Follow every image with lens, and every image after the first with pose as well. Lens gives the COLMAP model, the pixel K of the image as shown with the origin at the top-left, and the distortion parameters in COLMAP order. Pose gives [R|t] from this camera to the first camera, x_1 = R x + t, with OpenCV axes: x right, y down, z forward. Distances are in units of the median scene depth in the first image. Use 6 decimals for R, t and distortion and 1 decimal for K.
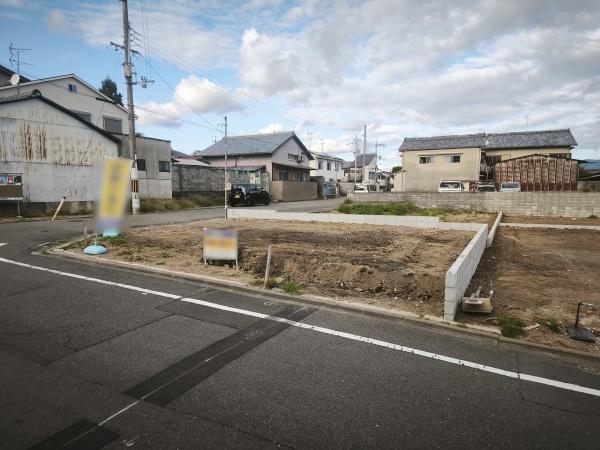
lens RADIAL K [[394.6, 0, 292.9], [0, 394.6, 227.2], [0, 0, 1]] dist [0.074250, -0.052739]
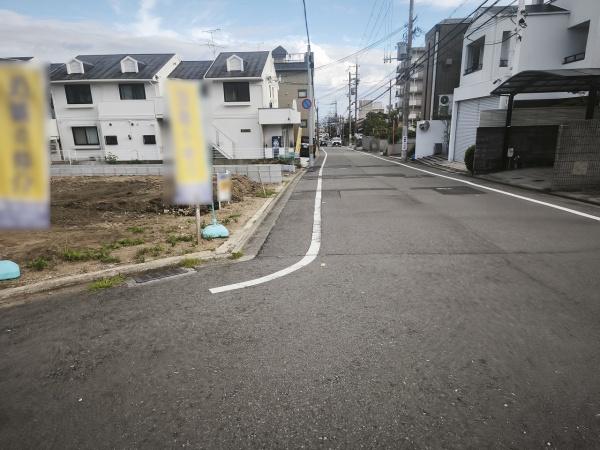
lens RADIAL K [[394.6, 0, 309.3], [0, 394.6, 228.7], [0, 0, 1]] dist [0.074250, -0.052739]
pose [[-0.428743, -0.221212, 0.875925, -0.401937], [0.108518, 0.949928, 0.293018, -0.043949], [-0.896885, 0.220684, -0.383270, 0.393741]]
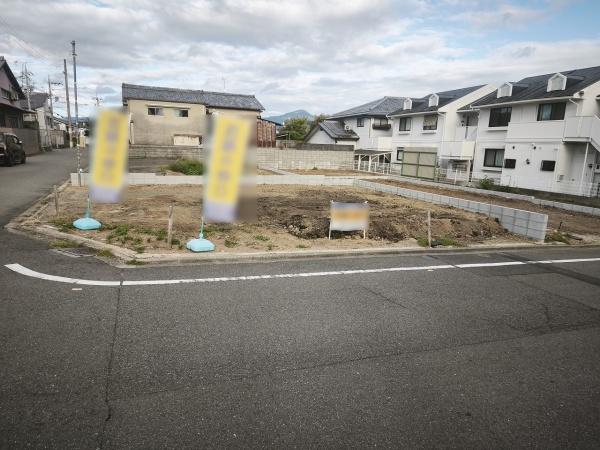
lens RADIAL K [[394.6, 0, 299.6], [0, 394.6, 225.7], [0, 0, 1]] dist [0.074250, -0.052739]
pose [[0.659621, -0.135622, 0.739261, -0.317746], [0.046402, 0.989057, 0.140046, -0.024774], [-0.750165, -0.058074, 0.658696, 0.140613]]
